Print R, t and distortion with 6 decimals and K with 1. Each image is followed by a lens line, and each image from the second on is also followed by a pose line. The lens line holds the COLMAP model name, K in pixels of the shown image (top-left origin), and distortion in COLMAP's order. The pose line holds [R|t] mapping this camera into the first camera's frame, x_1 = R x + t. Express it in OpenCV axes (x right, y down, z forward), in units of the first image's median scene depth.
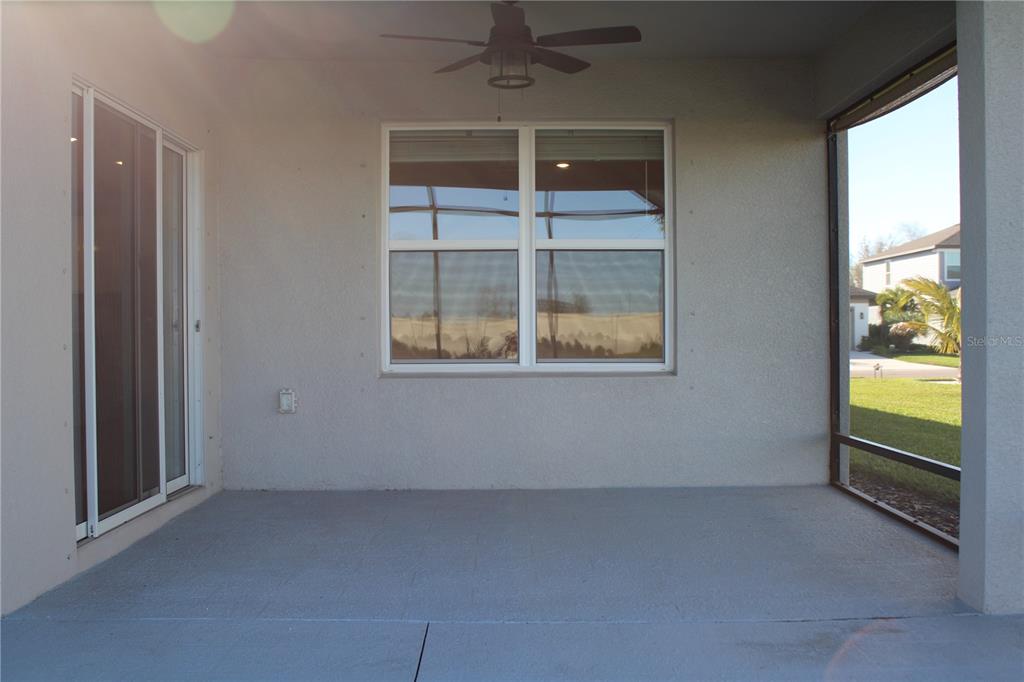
lens RADIAL K [[1005.7, 0, 510.4], [0, 1005.7, 338.0], [0, 0, 1]] dist [-0.097413, 0.000000]
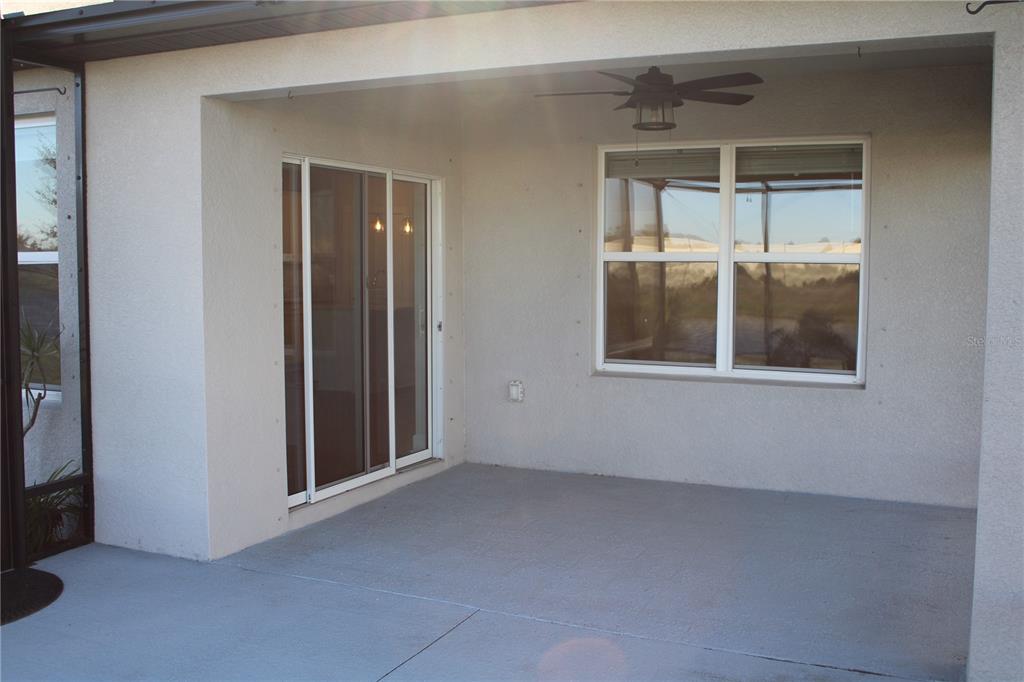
lens RADIAL K [[1005.7, 0, 514.3], [0, 1005.7, 340.0], [0, 0, 1]] dist [-0.097413, 0.000000]
pose [[0.904765, 0.040740, -0.423958, 0.270155], [-0.010771, 0.997285, 0.072847, -0.082023], [0.425774, -0.061343, 0.902748, -0.051501]]
